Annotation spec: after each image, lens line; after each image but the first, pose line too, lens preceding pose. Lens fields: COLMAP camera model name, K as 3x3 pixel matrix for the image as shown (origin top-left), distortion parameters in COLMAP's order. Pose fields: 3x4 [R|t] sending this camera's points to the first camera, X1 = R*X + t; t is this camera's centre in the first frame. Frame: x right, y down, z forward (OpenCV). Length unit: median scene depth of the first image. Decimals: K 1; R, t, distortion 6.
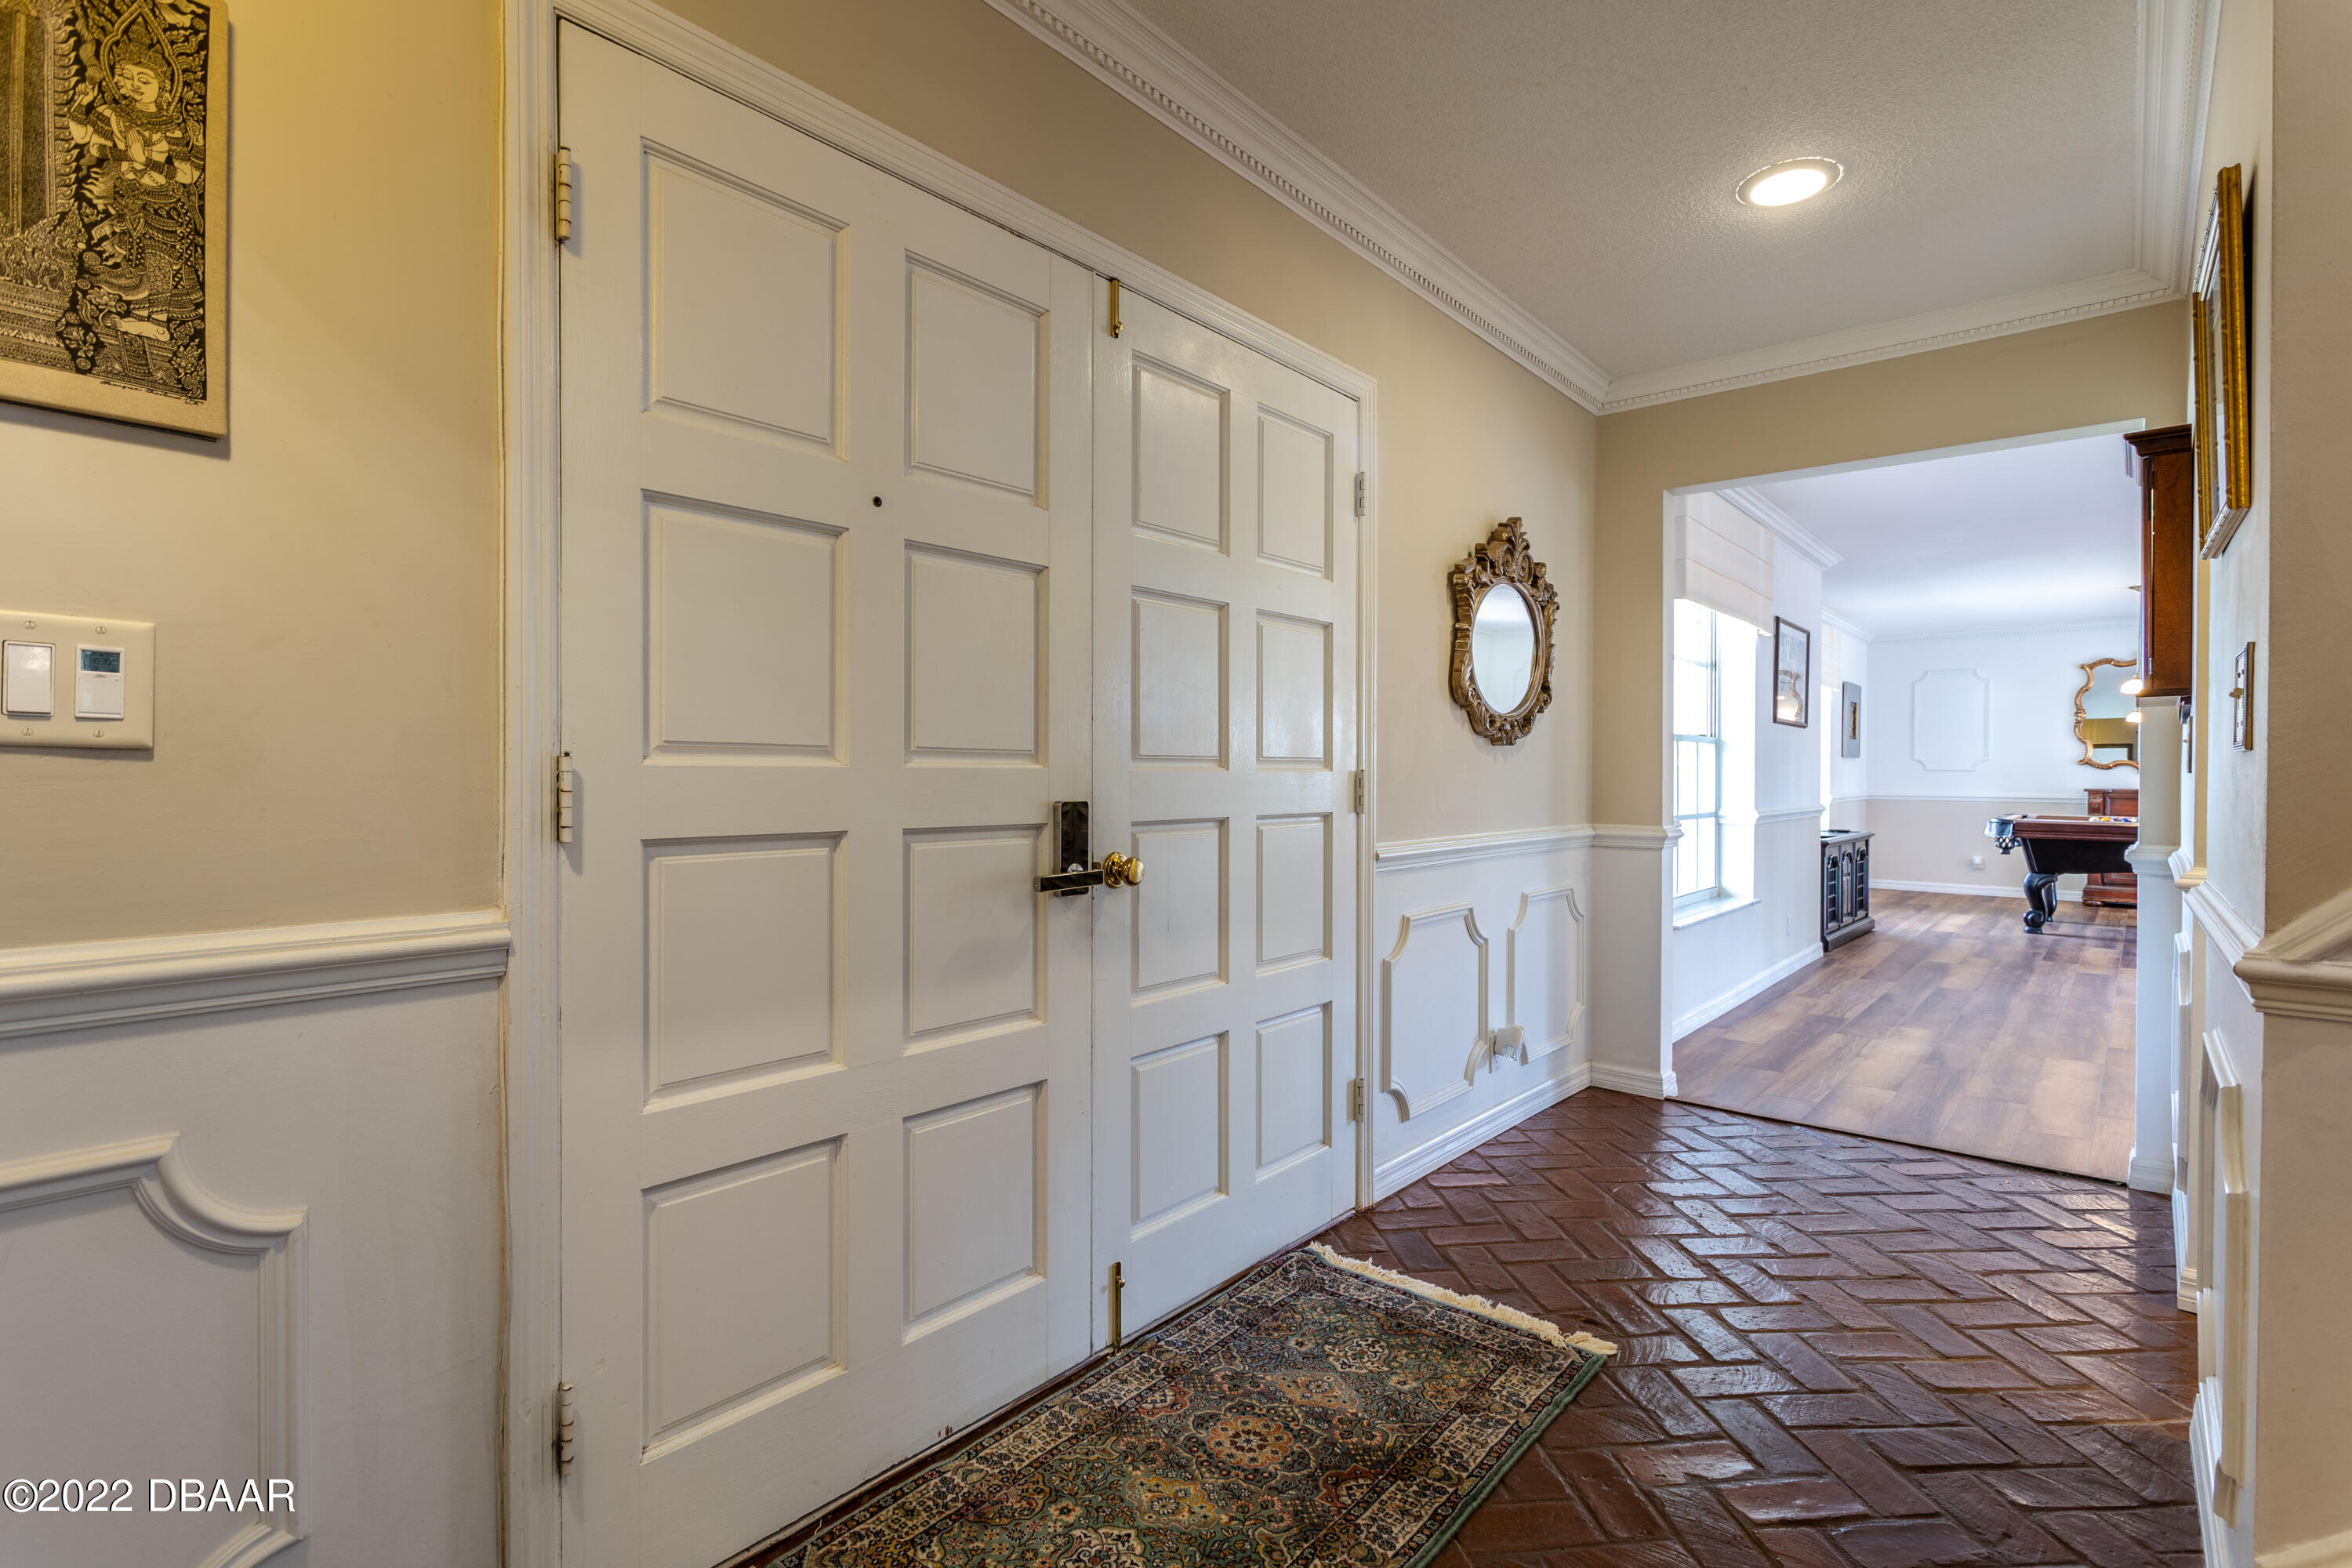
lens RADIAL K [[1117.6, 0, 1174.8], [0, 1117.6, 786.4], [0, 0, 1]] dist [-0.001112, 0.001537]
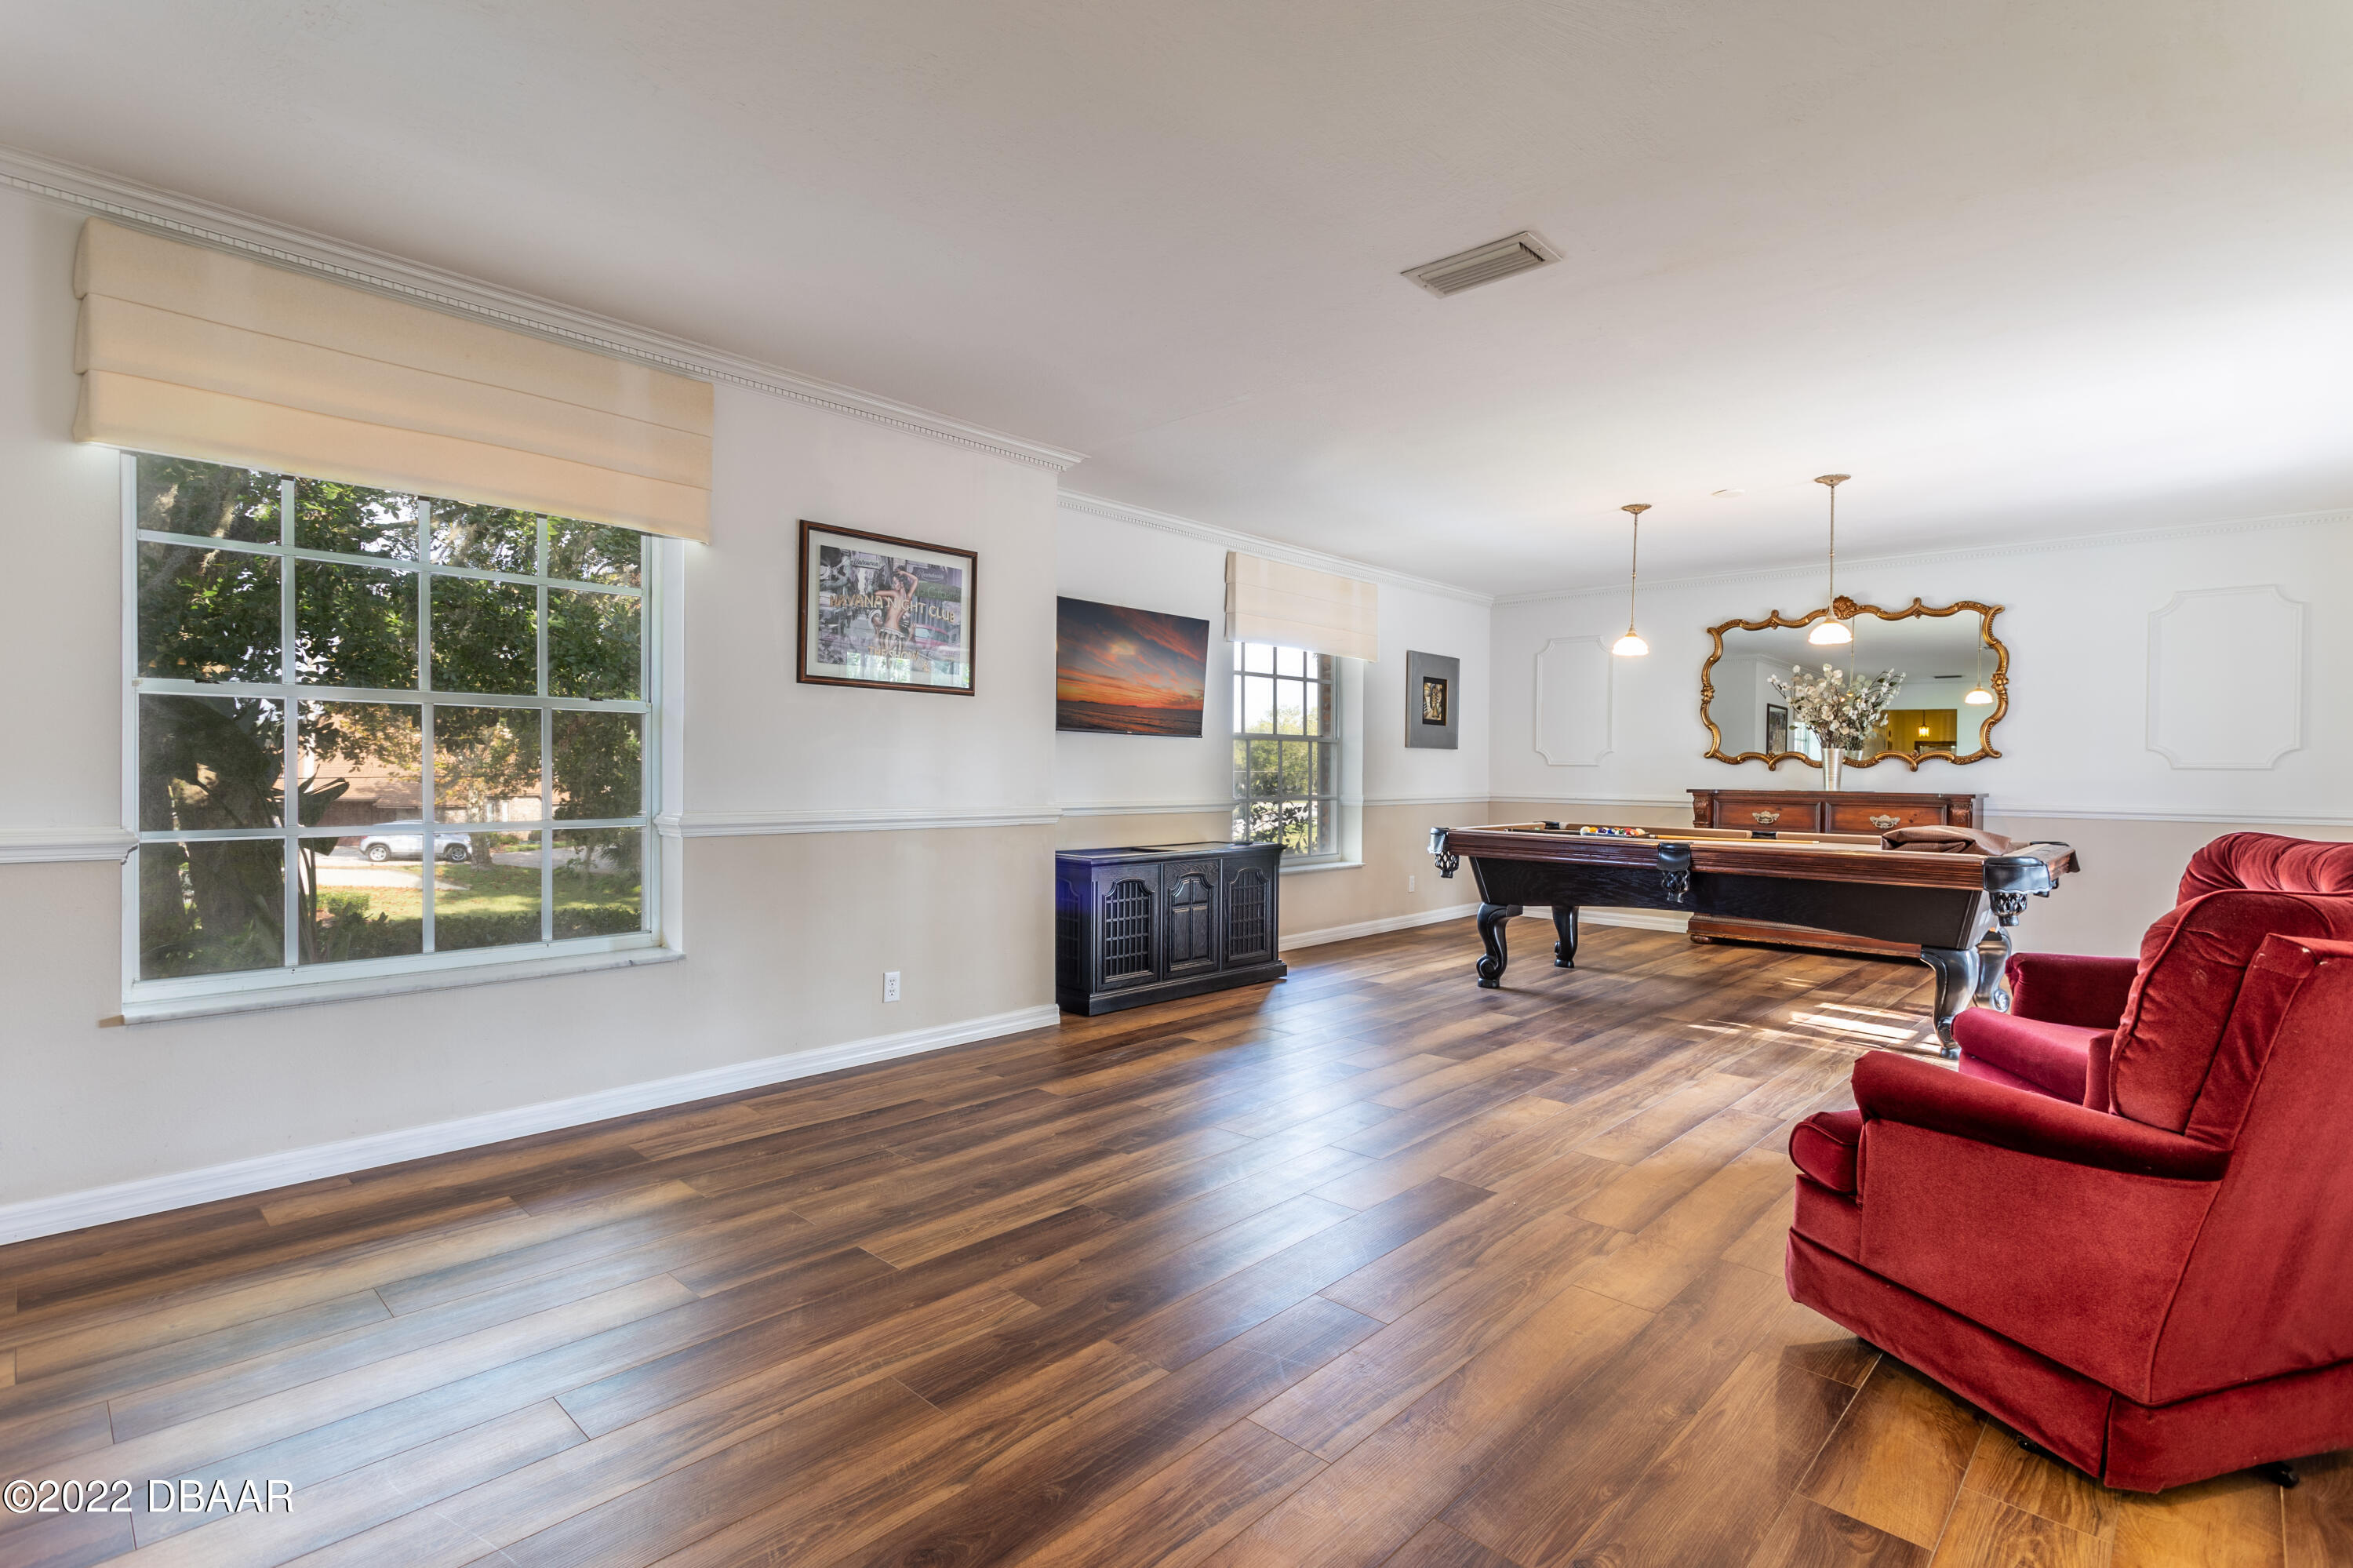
lens RADIAL K [[1118.1, 0, 1179.9], [0, 1118.1, 784.7], [0, 0, 1]] dist [-0.001112, 0.001537]
pose [[0.998812, 0.007365, -0.048177, 0.556055], [-0.007344, 0.999973, 0.000604, 0.001407], [0.048180, -0.000249, 0.998839, 0.245192]]
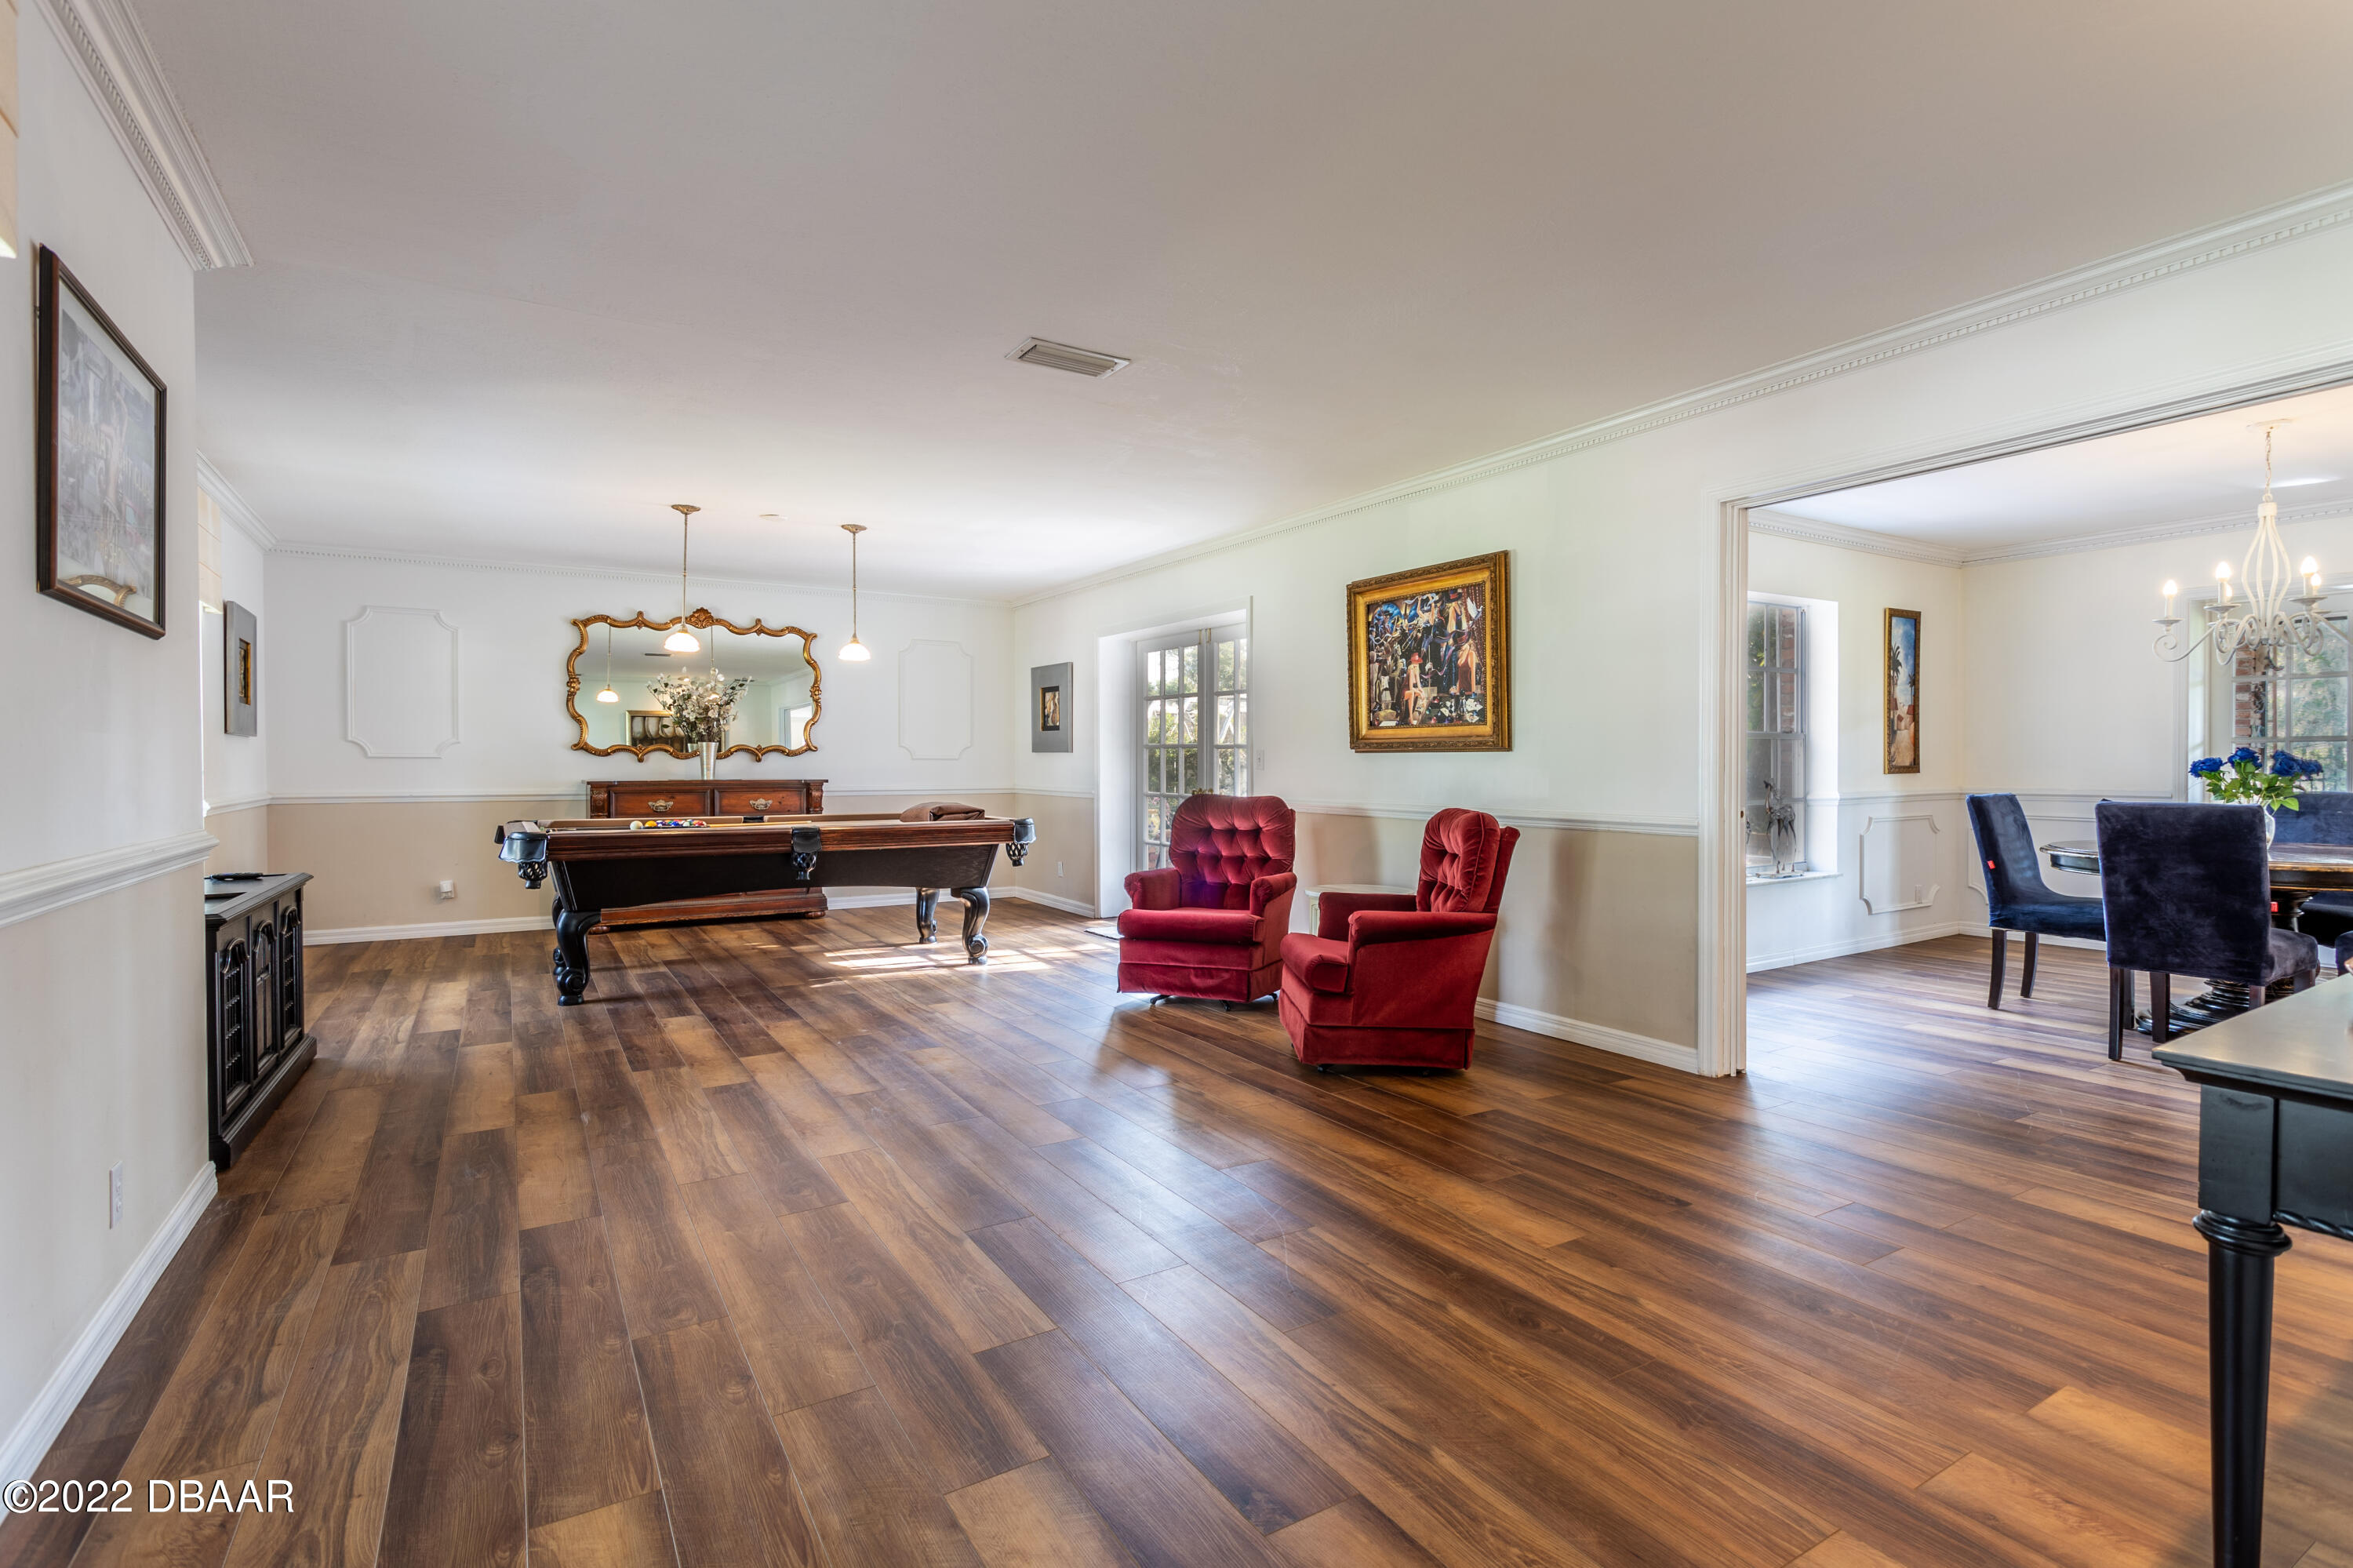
lens RADIAL K [[1118.1, 0, 1187.6], [0, 1118.1, 777.5], [0, 0, 1]] dist [-0.001112, 0.001537]
pose [[0.300014, -0.013663, 0.953837, 0.234303], [0.014464, 0.999848, 0.009773, -0.002161], [-0.953825, 0.010864, 0.300166, 0.422751]]
